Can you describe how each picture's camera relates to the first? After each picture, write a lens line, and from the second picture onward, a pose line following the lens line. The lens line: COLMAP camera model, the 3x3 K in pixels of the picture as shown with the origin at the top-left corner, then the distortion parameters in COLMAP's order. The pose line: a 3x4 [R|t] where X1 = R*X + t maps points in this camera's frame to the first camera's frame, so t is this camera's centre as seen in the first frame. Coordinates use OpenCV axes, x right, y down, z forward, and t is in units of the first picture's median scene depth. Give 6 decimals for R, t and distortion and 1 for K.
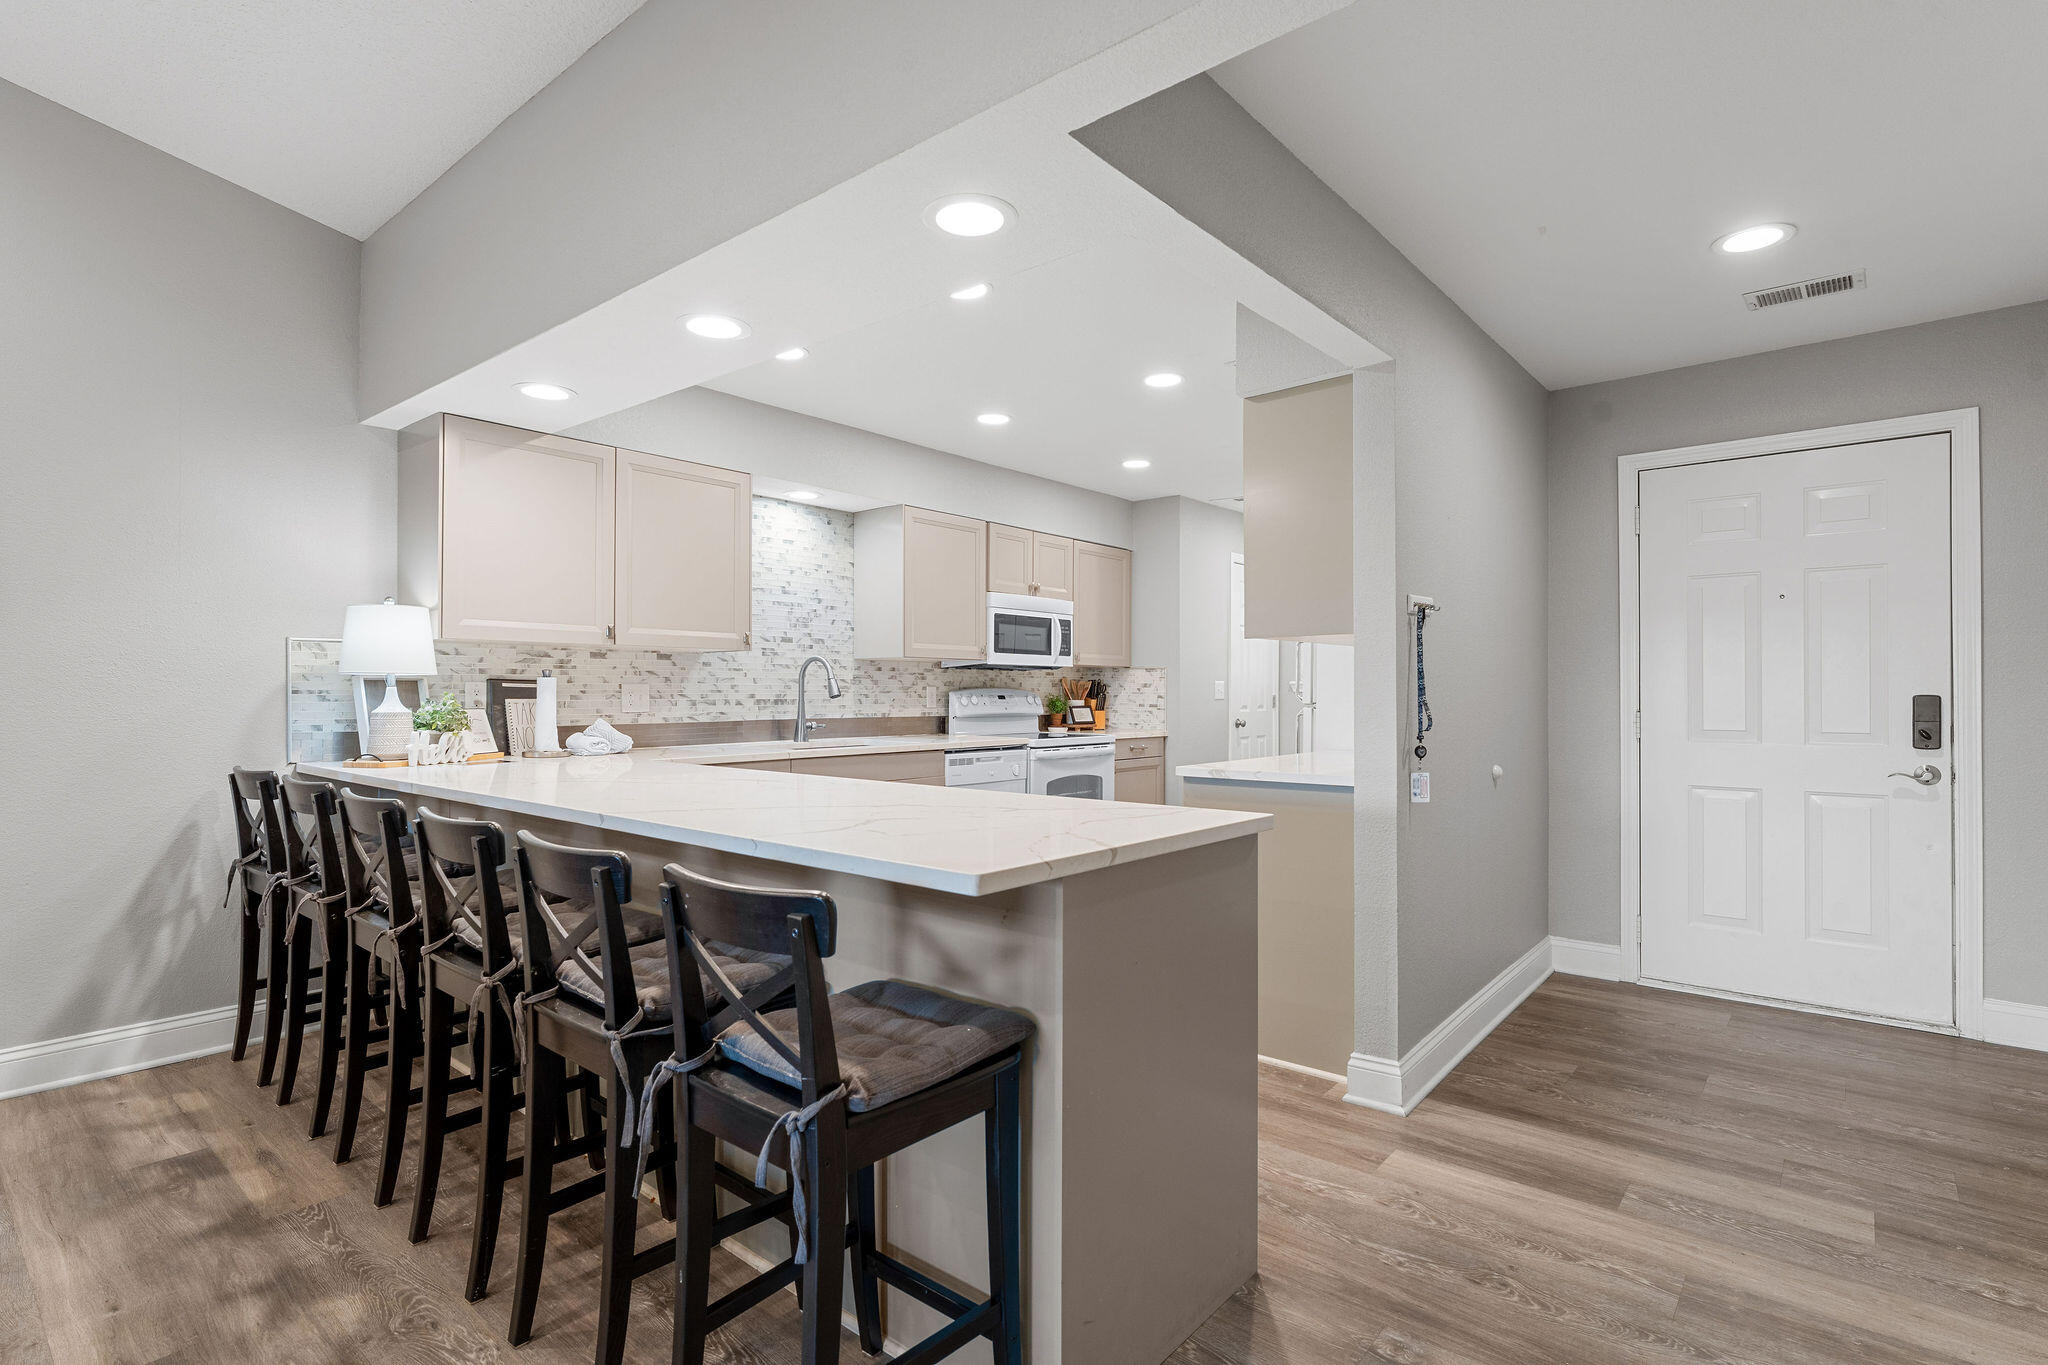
lens RADIAL K [[991.7, 0, 1024.0], [0, 991.7, 682.5], [0, 0, 1]] dist [0.001477, -0.000315]
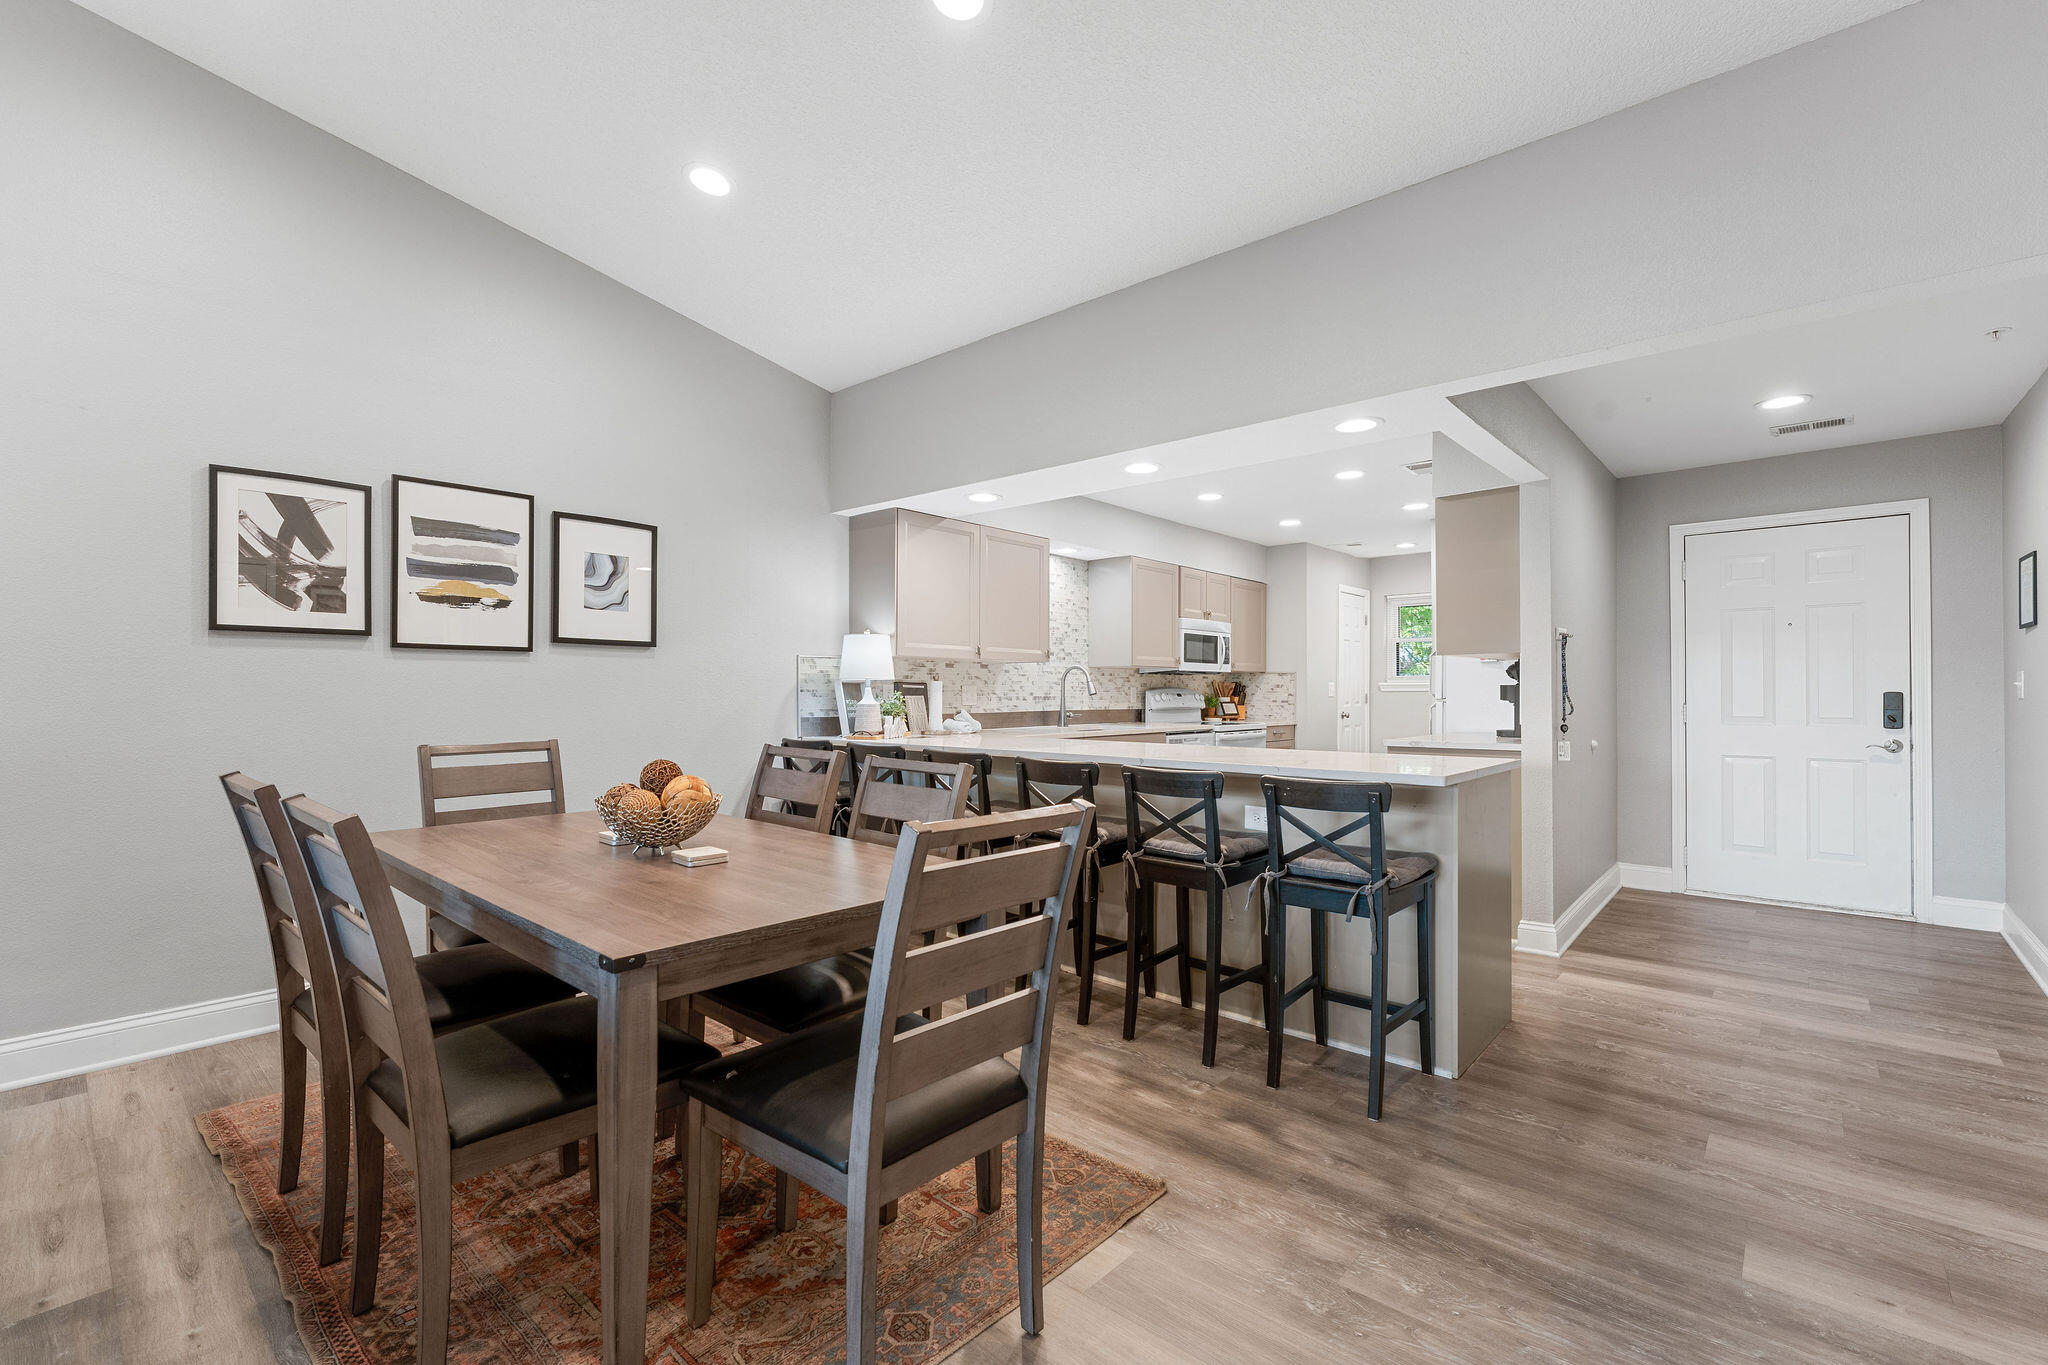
lens RADIAL K [[885.6, 0, 1024.0], [0, 885.6, 682.5], [0, 0, 1]] dist [-0.000950, 0.000174]
pose [[0.999648, -0.001151, -0.026513, -0.272181], [0.001110, 0.999998, -0.001575, -0.000644], [0.026515, 0.001545, 0.999647, -0.273902]]
